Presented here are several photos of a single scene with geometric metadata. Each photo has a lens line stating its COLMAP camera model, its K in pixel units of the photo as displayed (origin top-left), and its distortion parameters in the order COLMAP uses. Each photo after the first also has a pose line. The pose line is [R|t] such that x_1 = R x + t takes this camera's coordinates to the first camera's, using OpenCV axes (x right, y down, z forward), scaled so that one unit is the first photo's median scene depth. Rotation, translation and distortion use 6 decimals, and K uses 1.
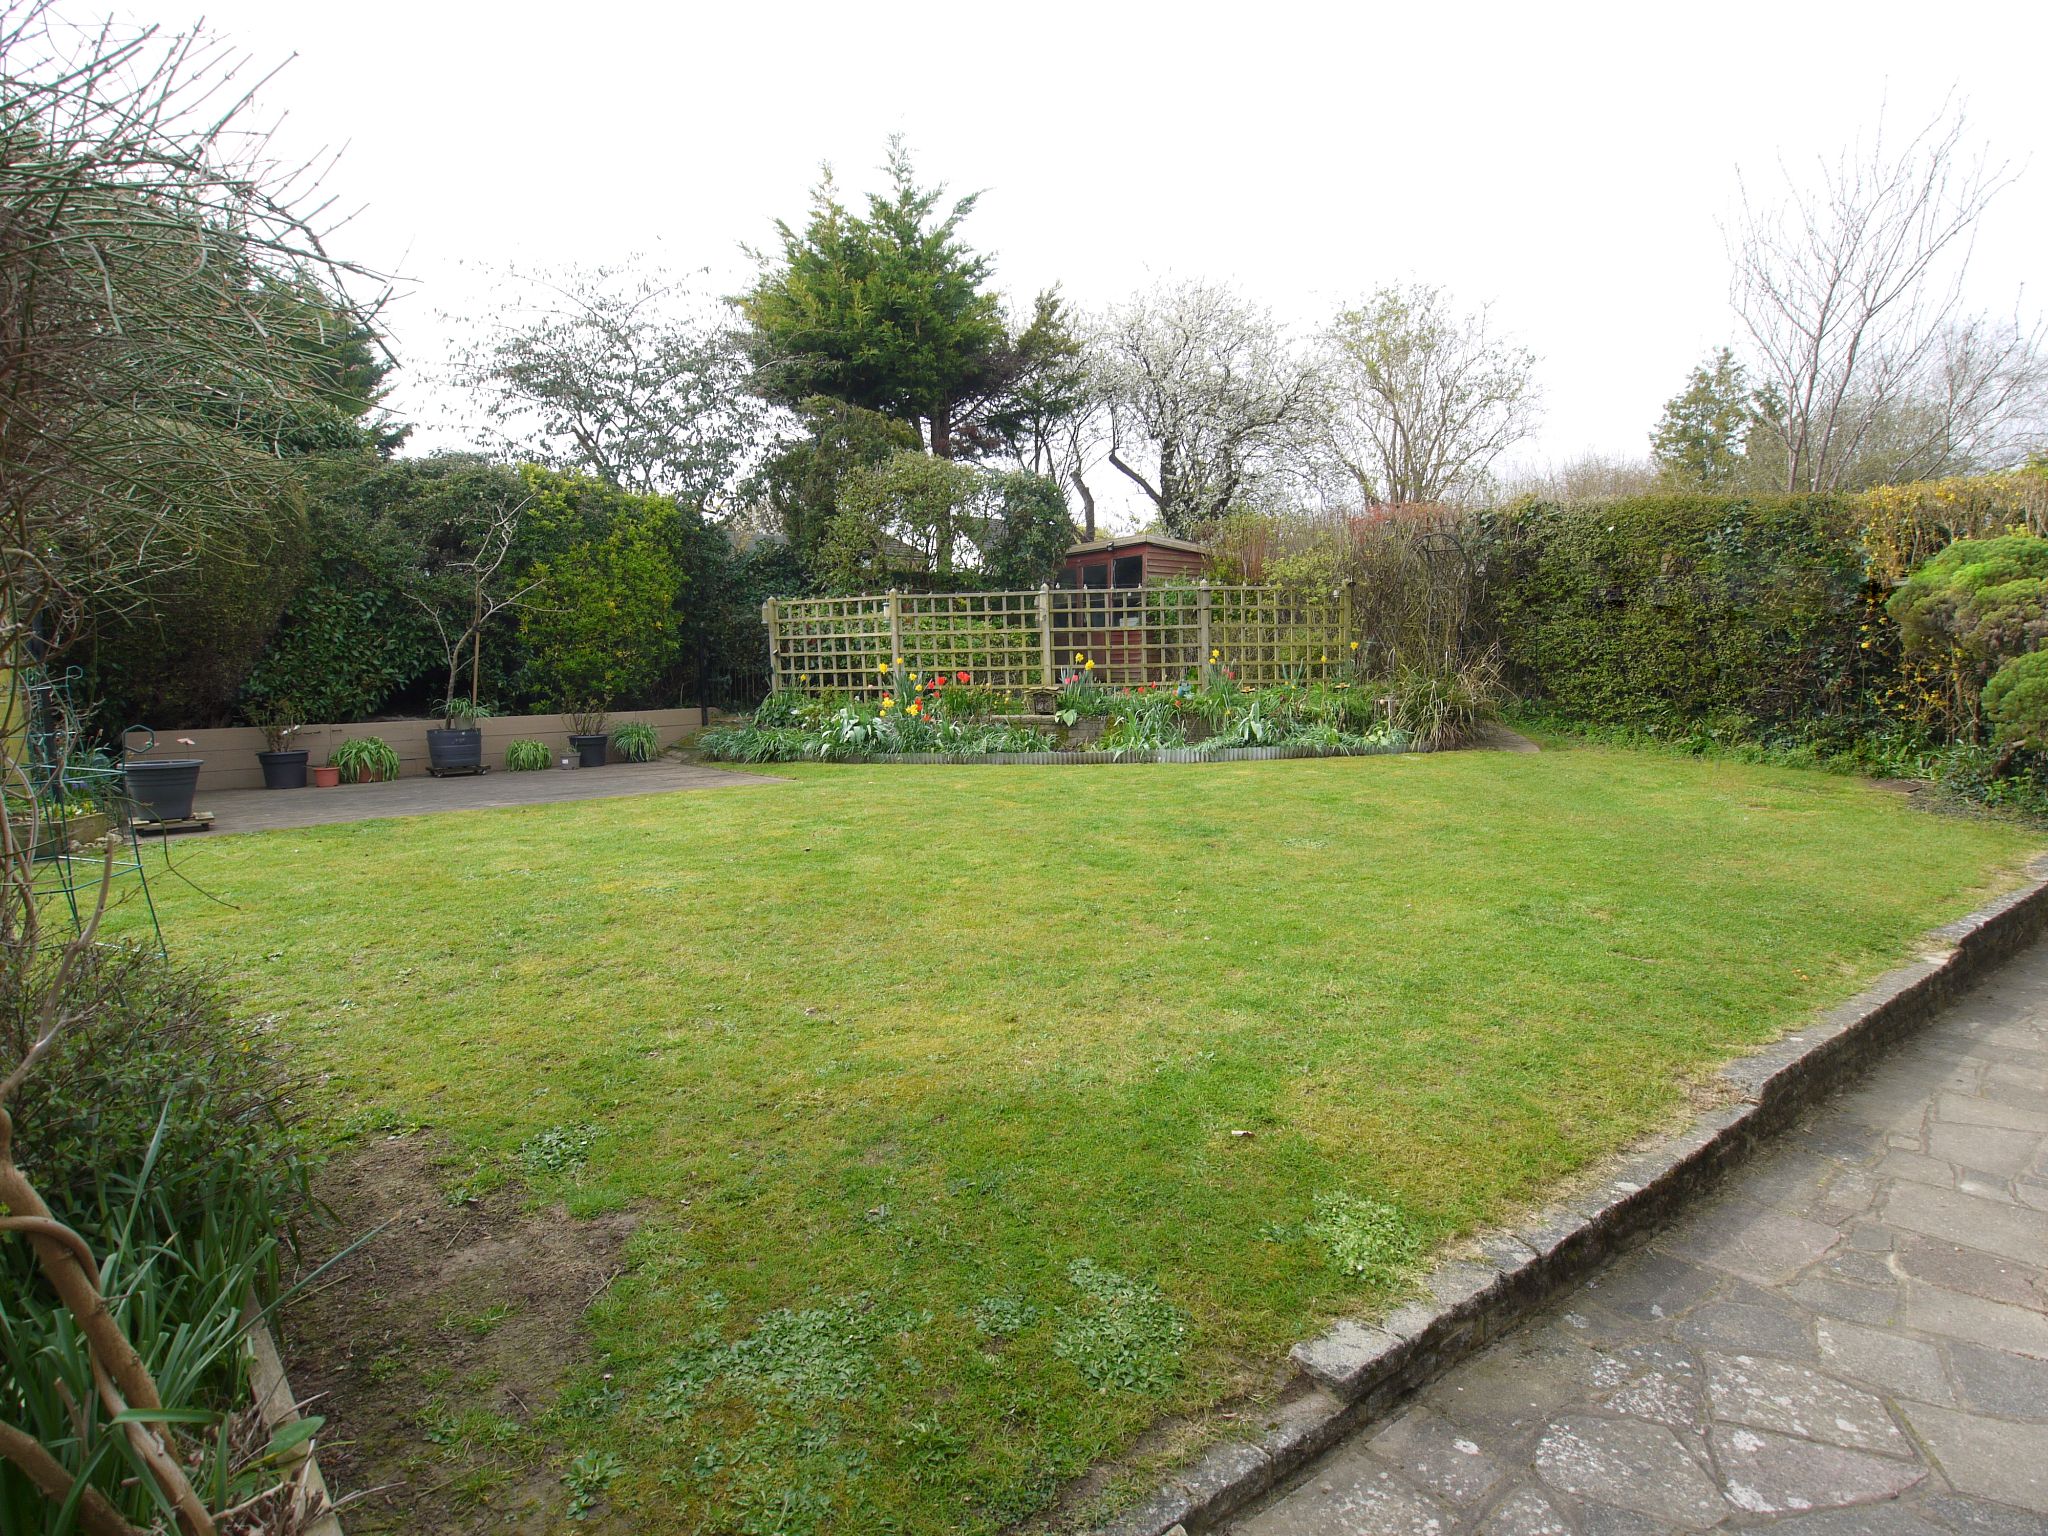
lens RADIAL K [[1105.0, 0, 1010.7], [0, 1105.0, 774.9], [0, 0, 1]] dist [-0.005015, -0.005303]
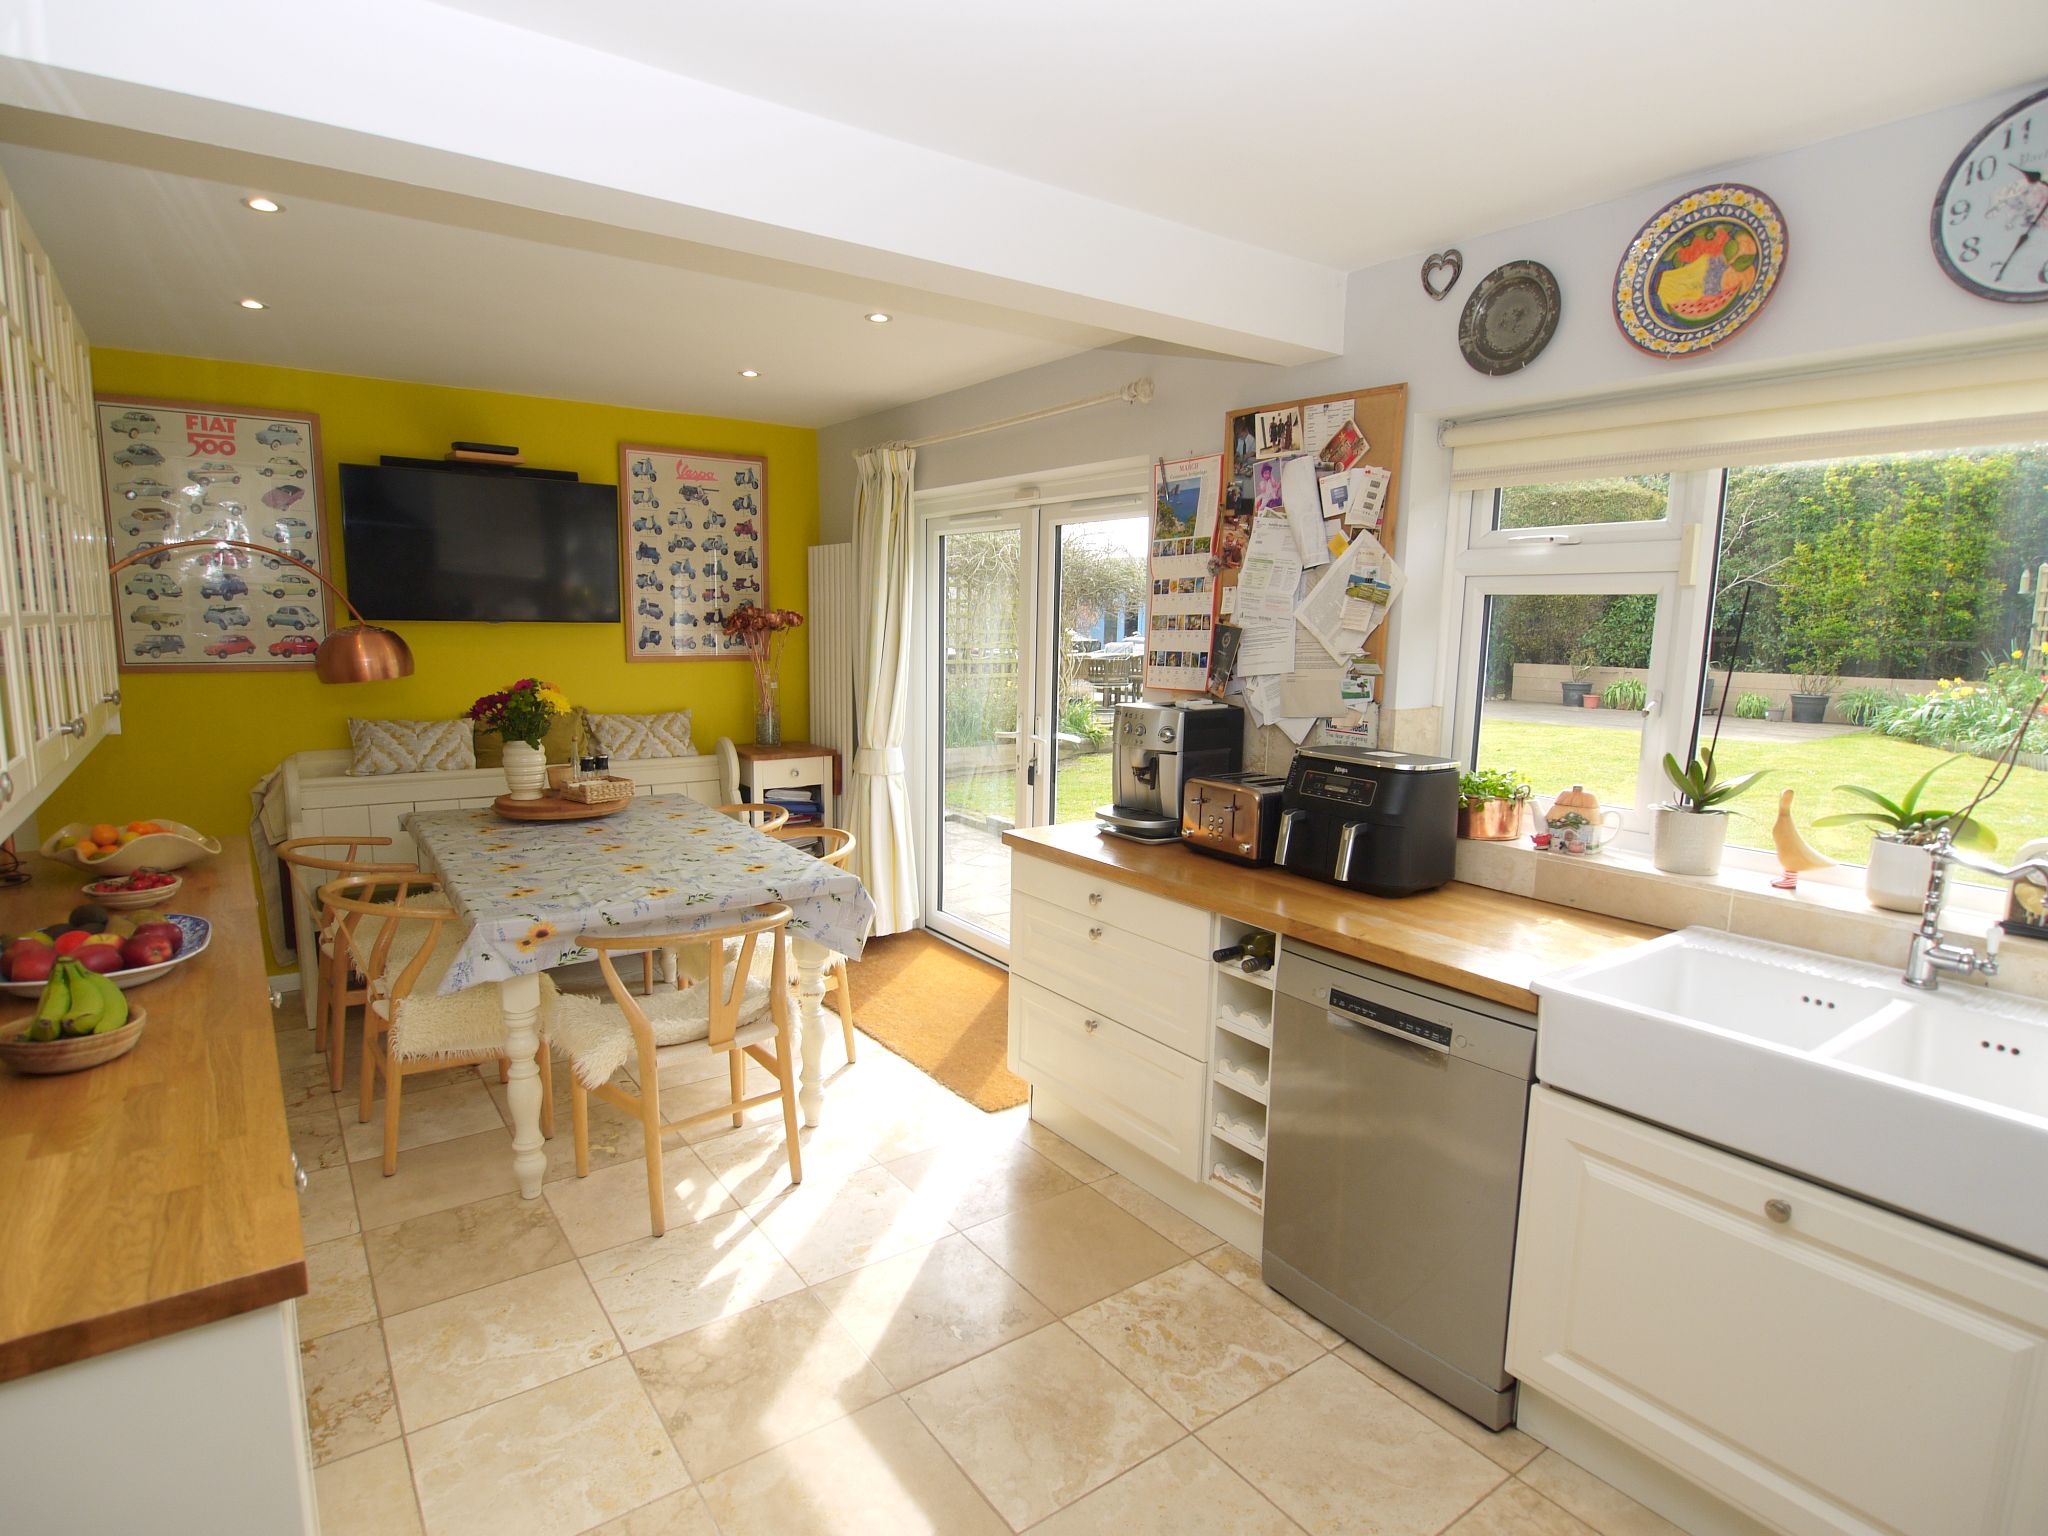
lens RADIAL K [[1105.0, 0, 1020.9], [0, 1105.0, 776.2], [0, 0, 1]] dist [-0.005015, -0.005303]
pose [[-0.011571, 0.160721, -0.986932, 0.739431], [-0.106875, 0.981146, 0.161031, -0.048577], [0.994205, 0.107342, 0.005824, 0.197059]]
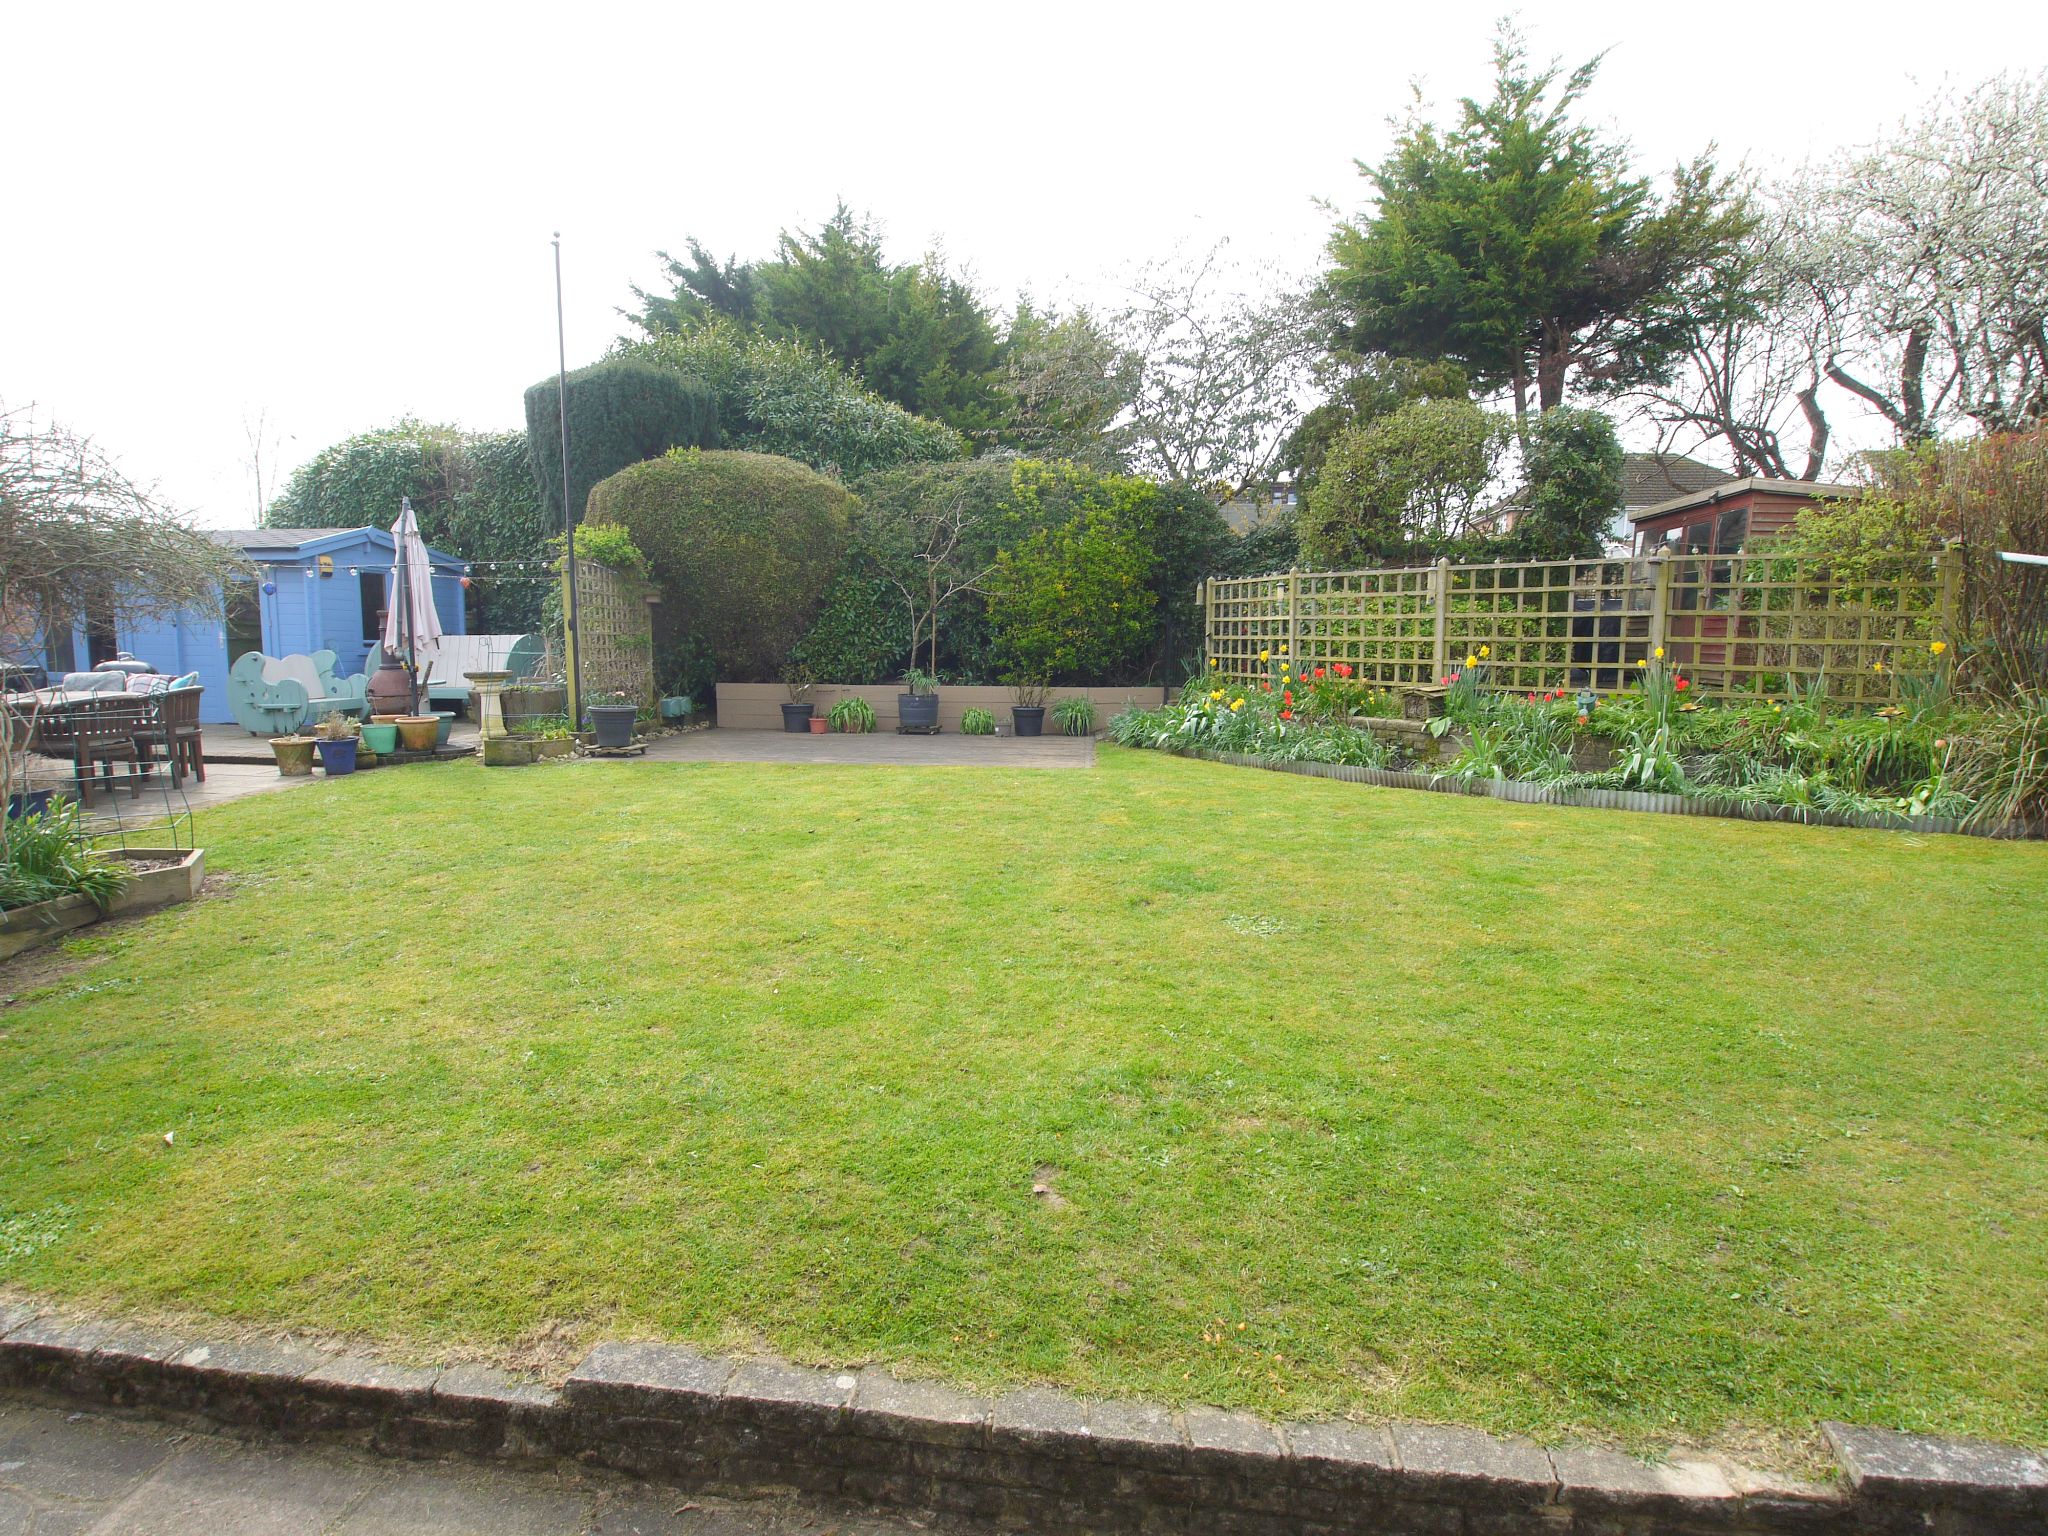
lens RADIAL K [[1105.0, 0, 1021.0], [0, 1105.0, 776.1], [0, 0, 1]] dist [-0.005015, -0.005303]
pose [[0.713910, 0.111708, -0.691270, 0.373330], [-0.088455, 0.993672, 0.069223, -0.042631], [0.694628, 0.011728, 0.719273, 0.202856]]
